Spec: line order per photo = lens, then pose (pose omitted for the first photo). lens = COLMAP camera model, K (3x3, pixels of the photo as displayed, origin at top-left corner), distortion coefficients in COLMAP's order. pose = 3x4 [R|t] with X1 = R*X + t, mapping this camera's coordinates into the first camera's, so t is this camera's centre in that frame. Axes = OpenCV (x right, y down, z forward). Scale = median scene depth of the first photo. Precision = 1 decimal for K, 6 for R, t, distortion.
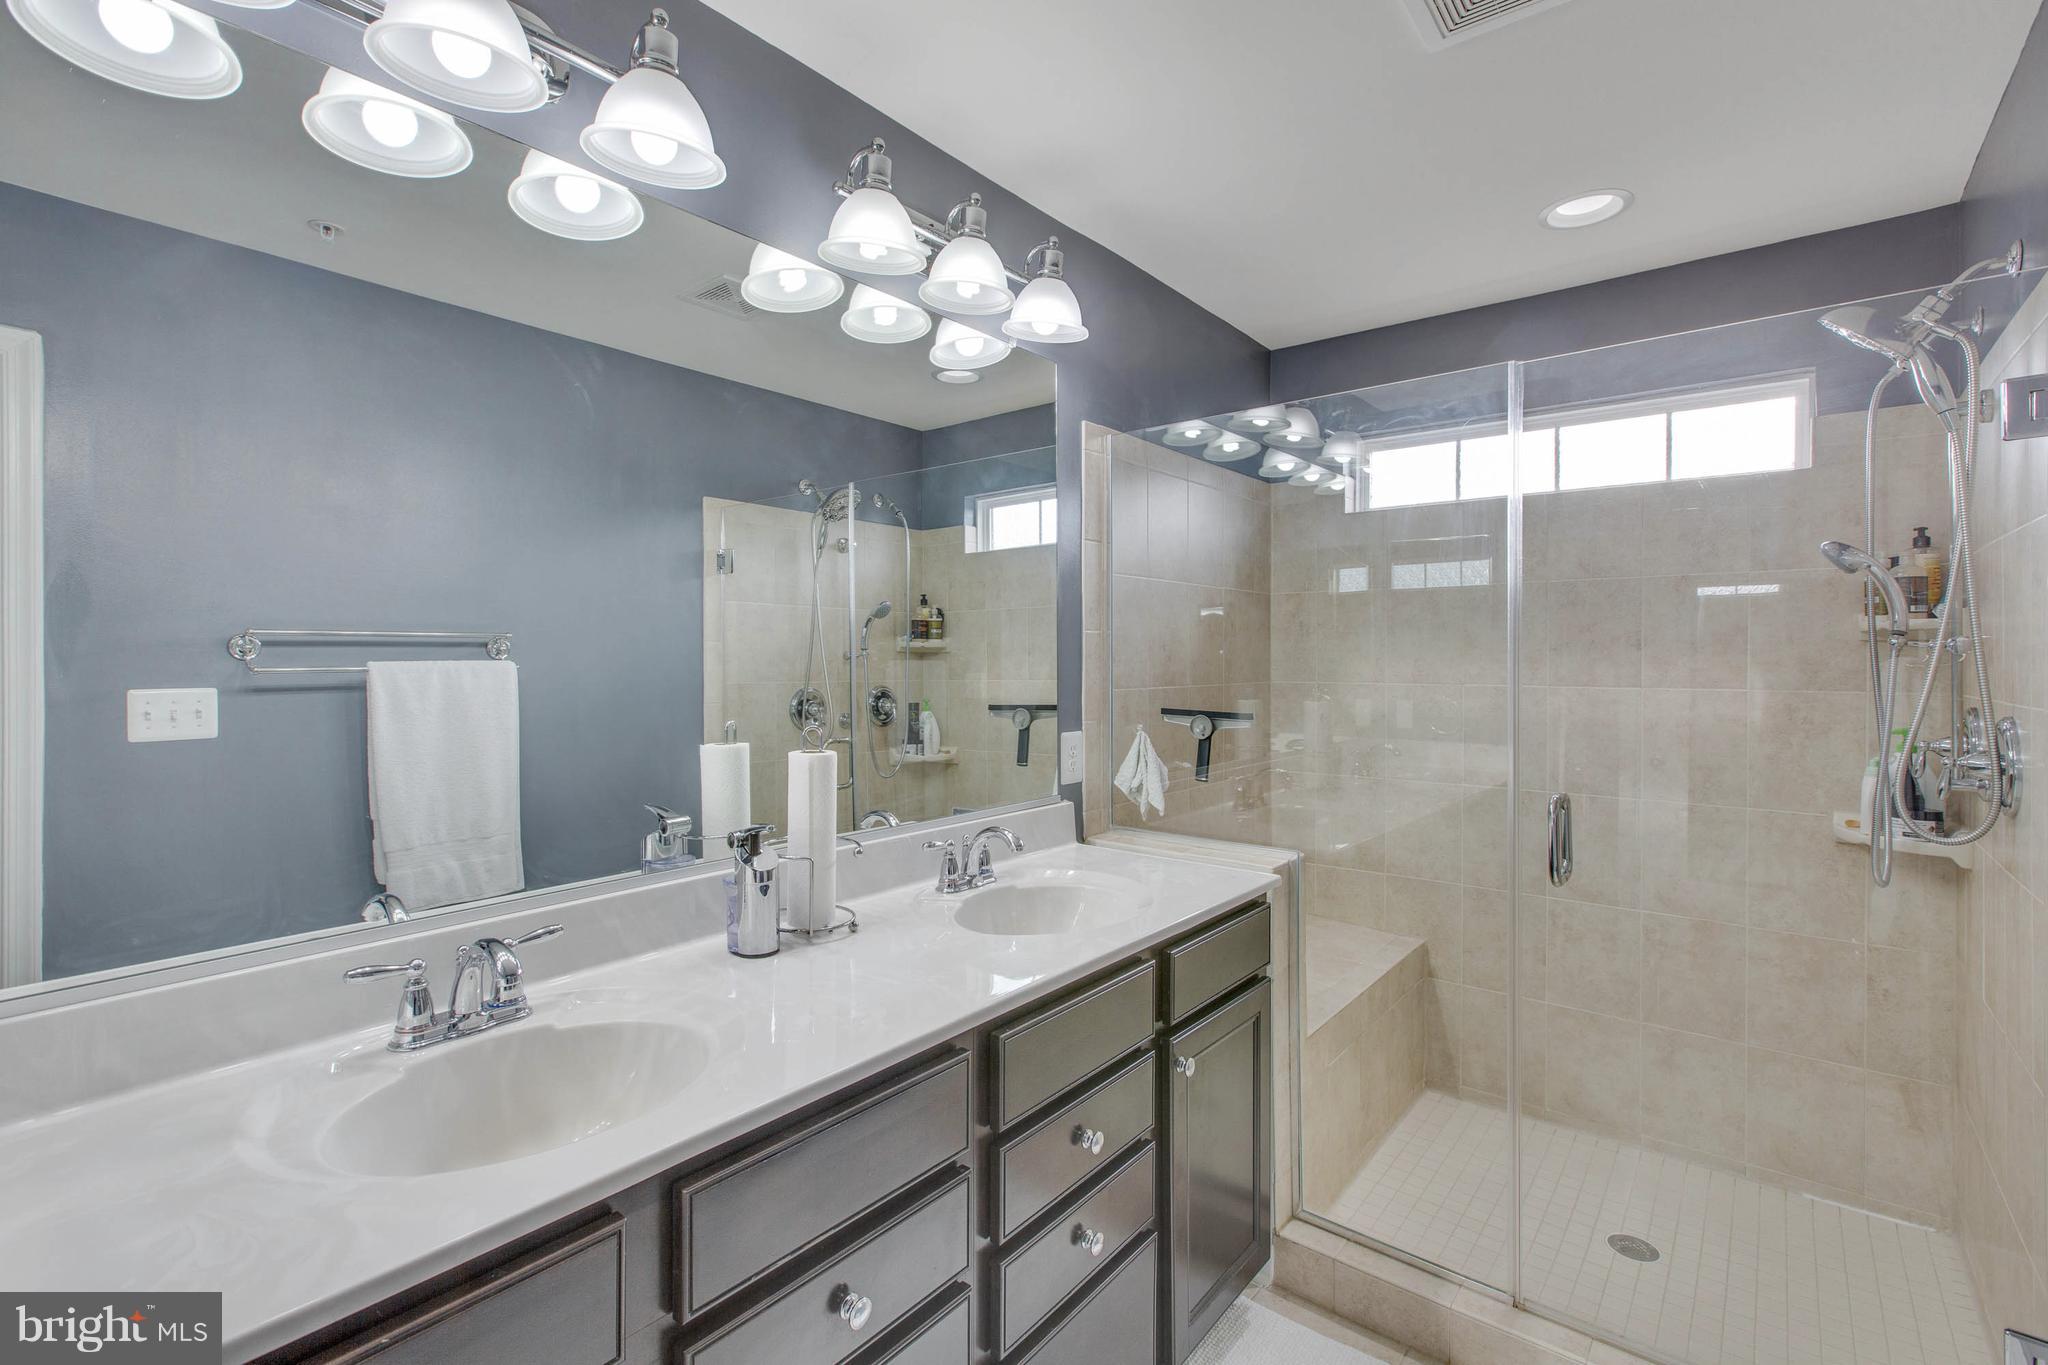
lens RADIAL K [[925.4, 0, 1031.0], [0, 925.4, 688.9], [0, 0, 1]] dist [0.010463, -0.002300]
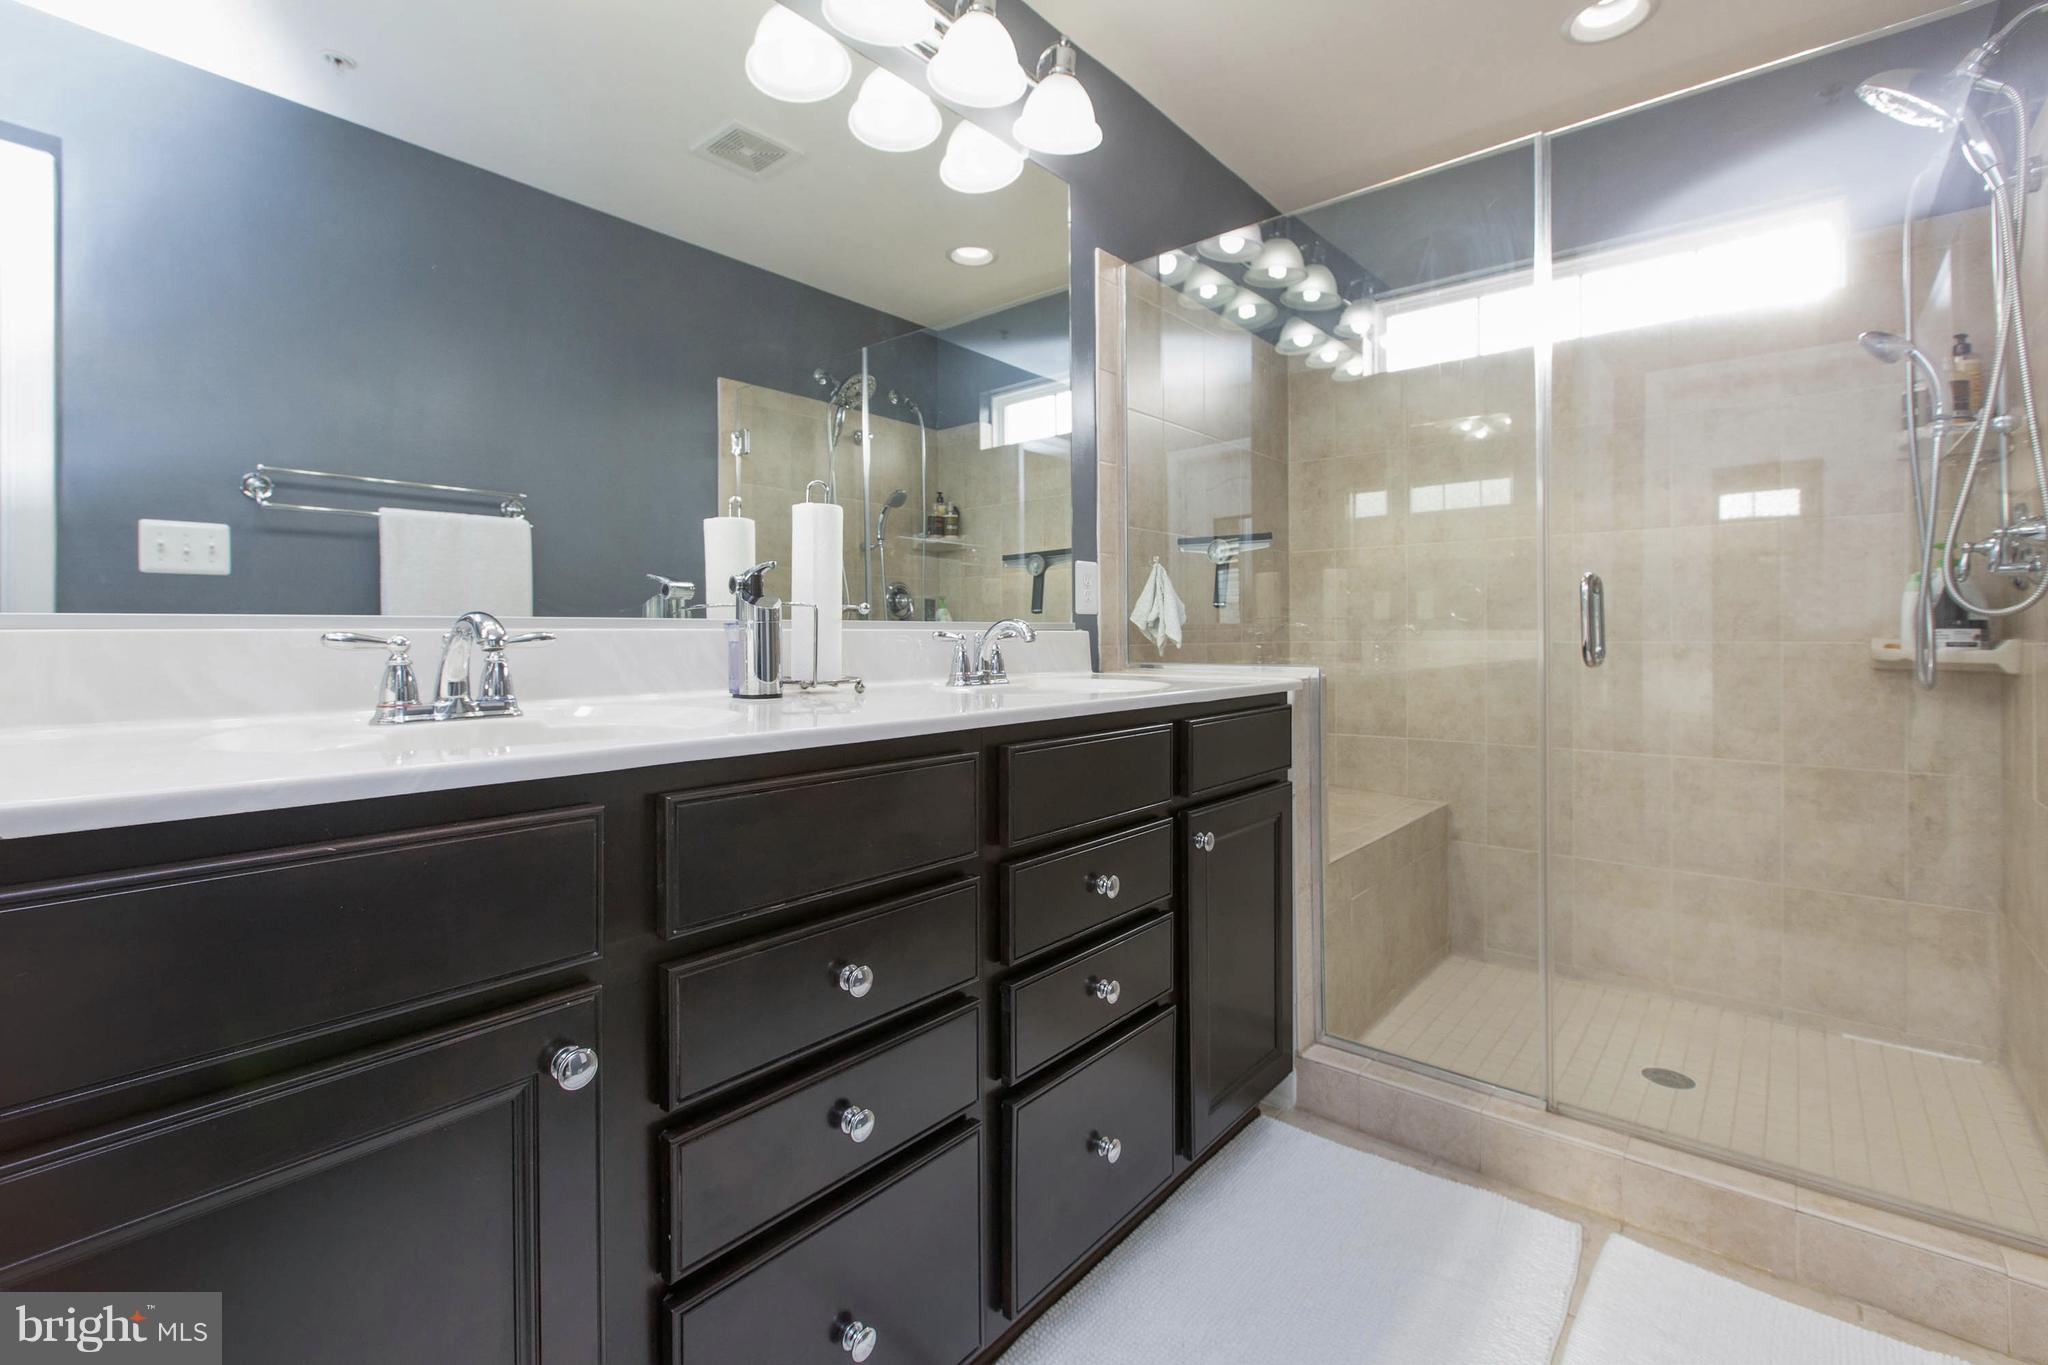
lens RADIAL K [[925.4, 0, 1039.5], [0, 925.4, 611.0], [0, 0, 1]] dist [0.010463, -0.002300]
pose [[0.999966, 0.000870, -0.008164, 0.001686], [-0.000972, 0.999921, -0.012559, 0.108998], [0.008153, 0.012566, 0.999888, 0.019631]]
